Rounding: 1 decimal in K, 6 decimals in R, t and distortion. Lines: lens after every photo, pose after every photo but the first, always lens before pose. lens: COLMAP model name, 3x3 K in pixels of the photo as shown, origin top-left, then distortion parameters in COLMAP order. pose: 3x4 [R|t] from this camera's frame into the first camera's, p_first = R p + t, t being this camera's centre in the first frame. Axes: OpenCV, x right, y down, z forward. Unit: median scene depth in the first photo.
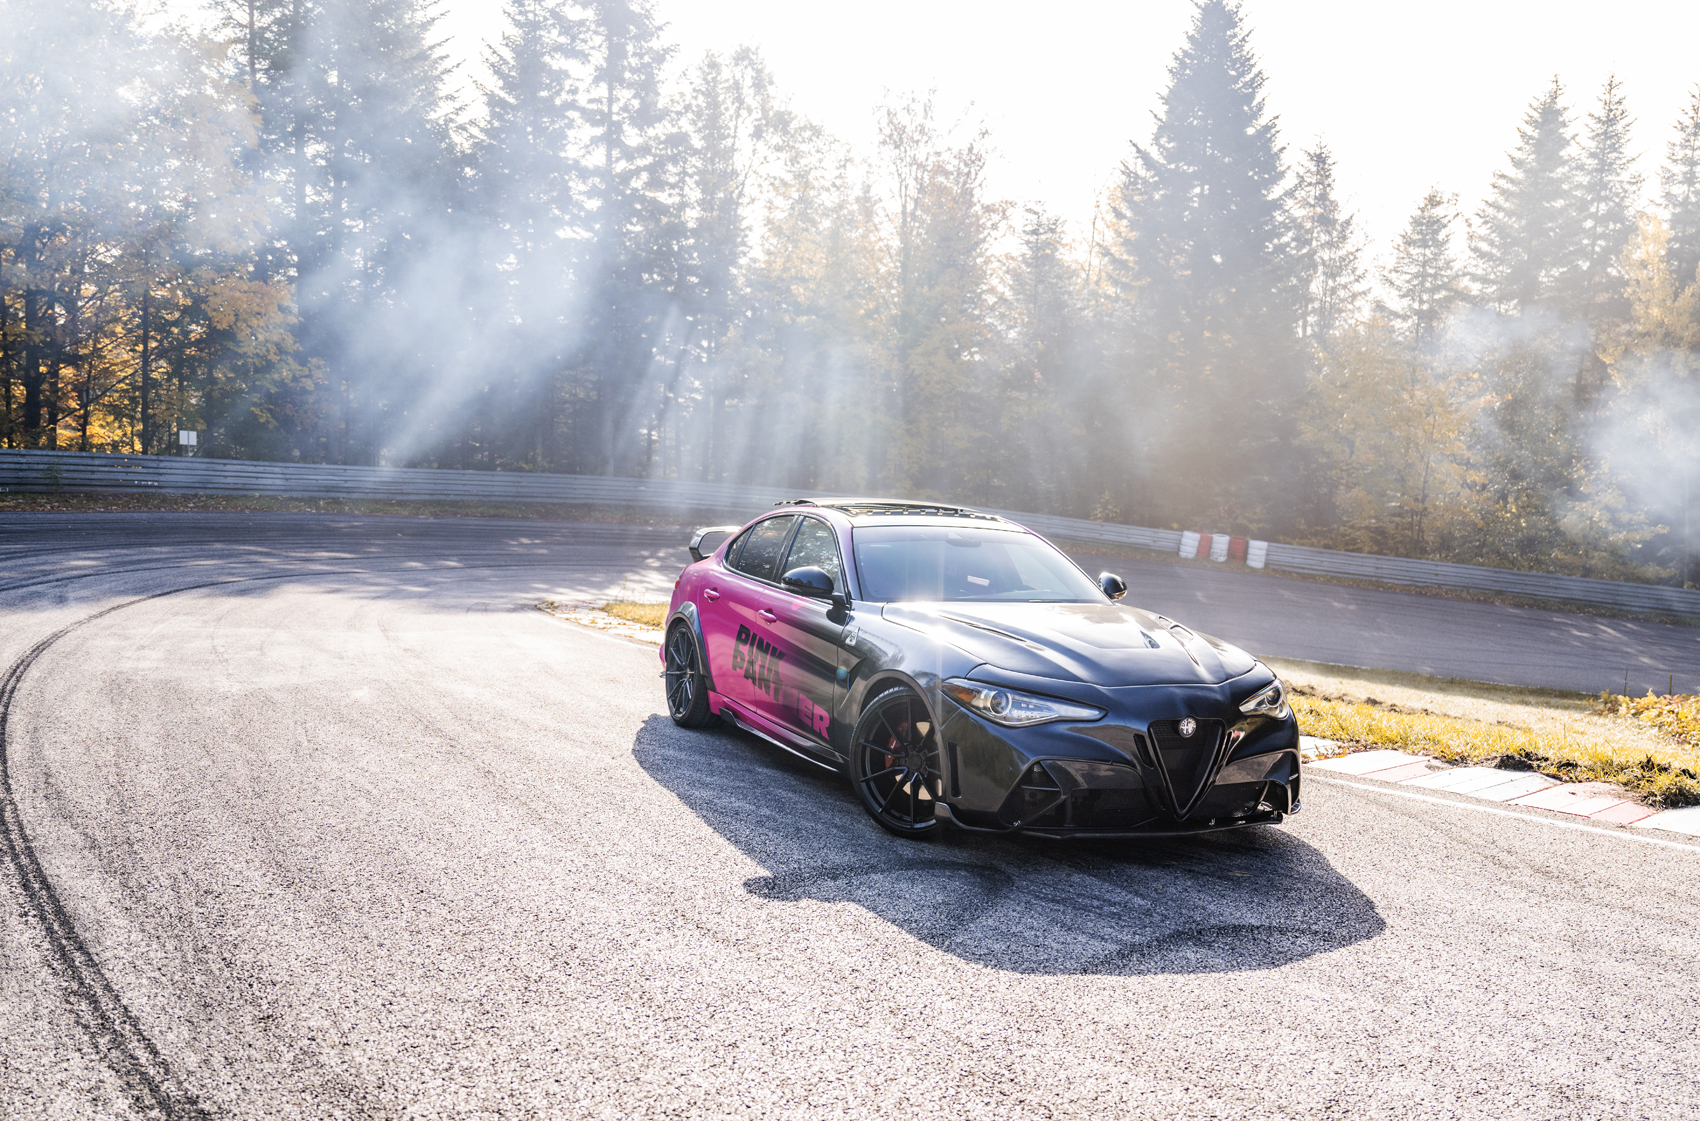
lens RADIAL K [[1332.5, 0, 867.7], [0, 1332.5, 569.1], [0, 0, 1]] dist [-0.006425, -0.002212]
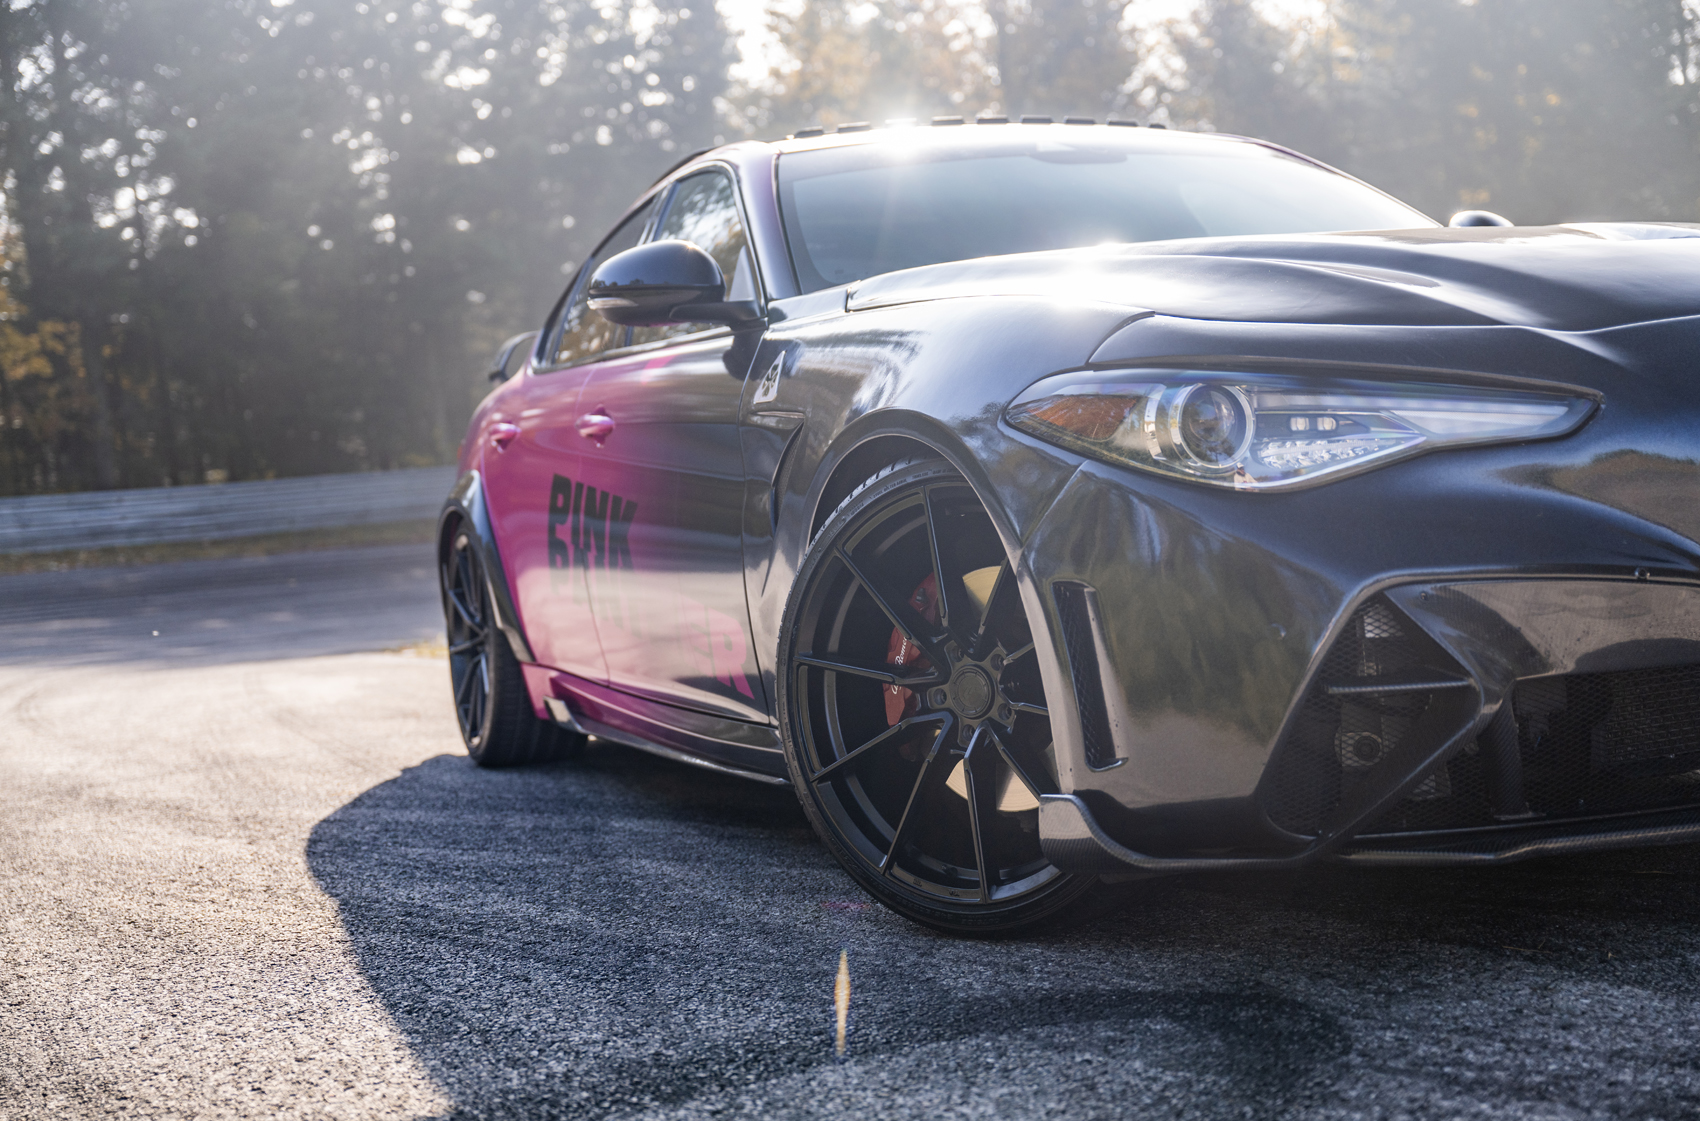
lens RADIAL K [[2104.0, 0, 850.0], [0, 2104.0, 560.5], [0, 0, 1]] dist [0.008970, -0.039603]
pose [[0.988492, -0.130020, -0.077319, 0.005559], [0.128697, 0.991443, -0.021875, 0.013604], [0.079501, 0.011672, 0.996766, 0.056770]]
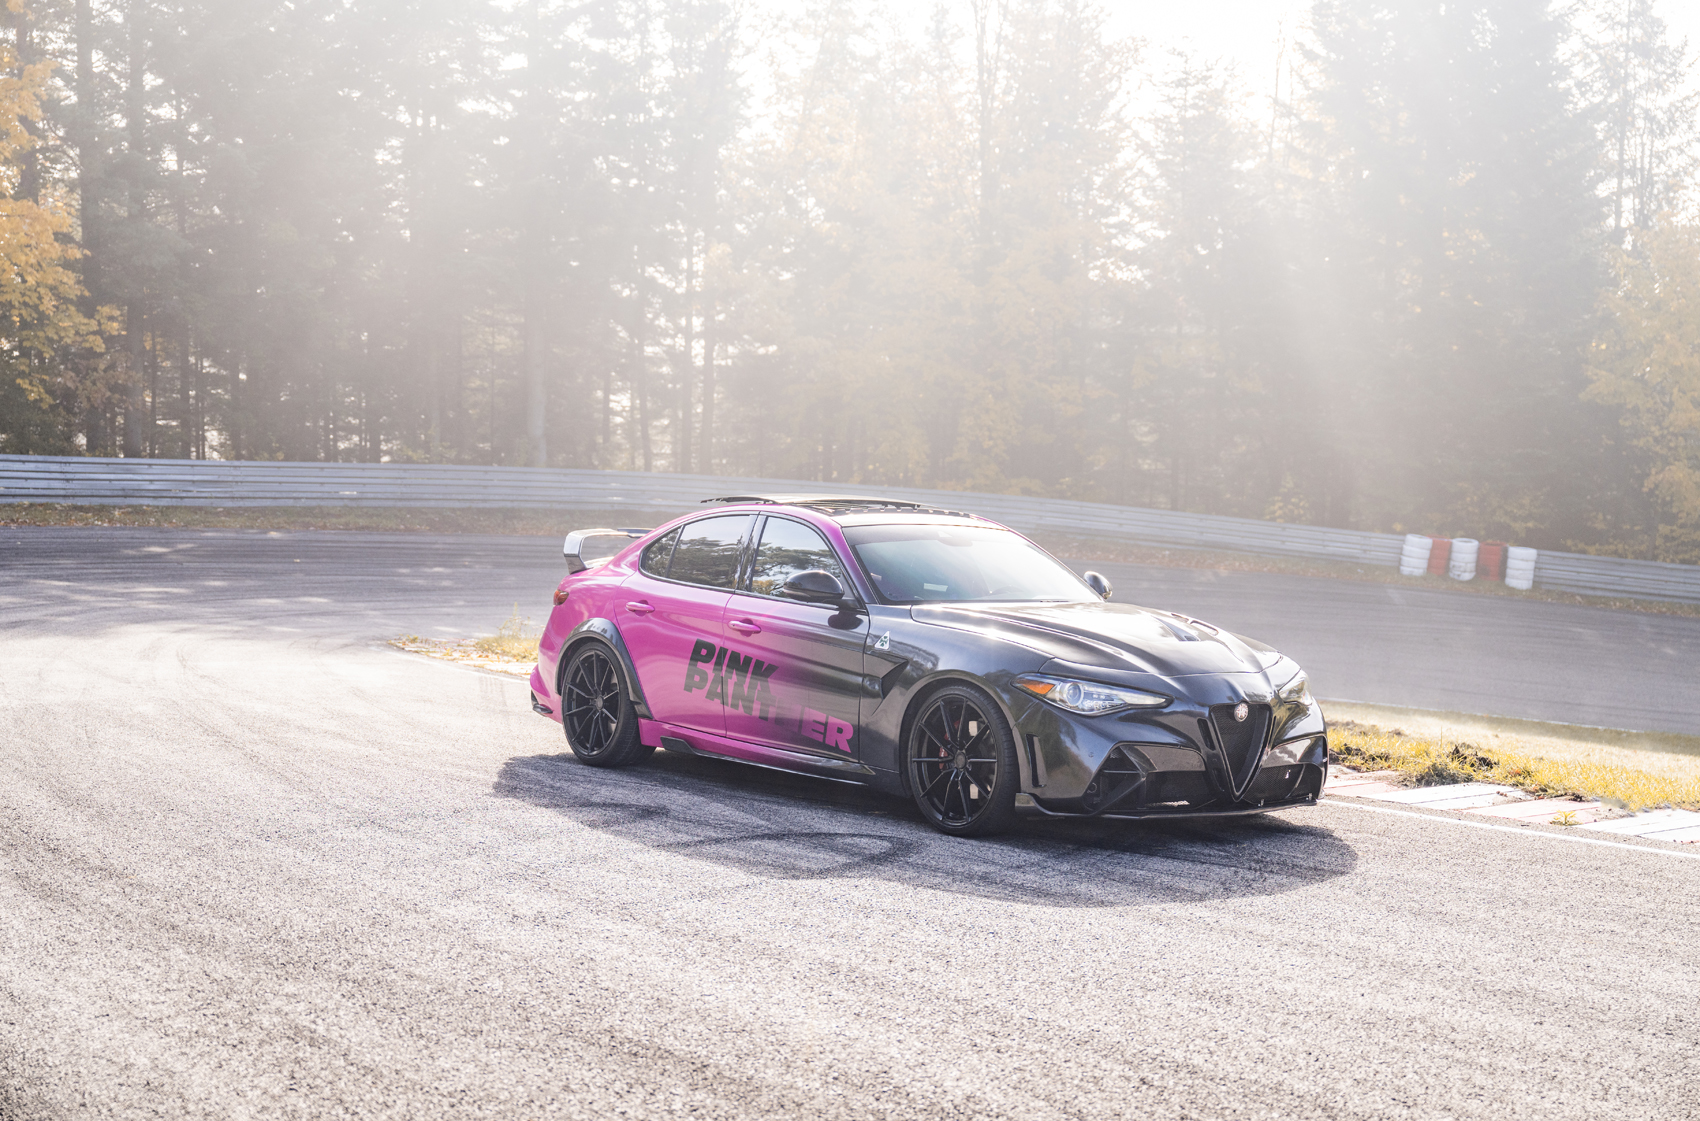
lens RADIAL K [[2104.0, 0, 850.0], [0, 2104.0, 560.5], [0, 0, 1]] dist [0.008970, -0.039603]
pose [[0.998298, -0.015784, -0.056148, 0.025349], [0.014559, 0.999648, -0.022164, 0.003698], [0.056478, 0.021309, 0.998176, -0.057628]]
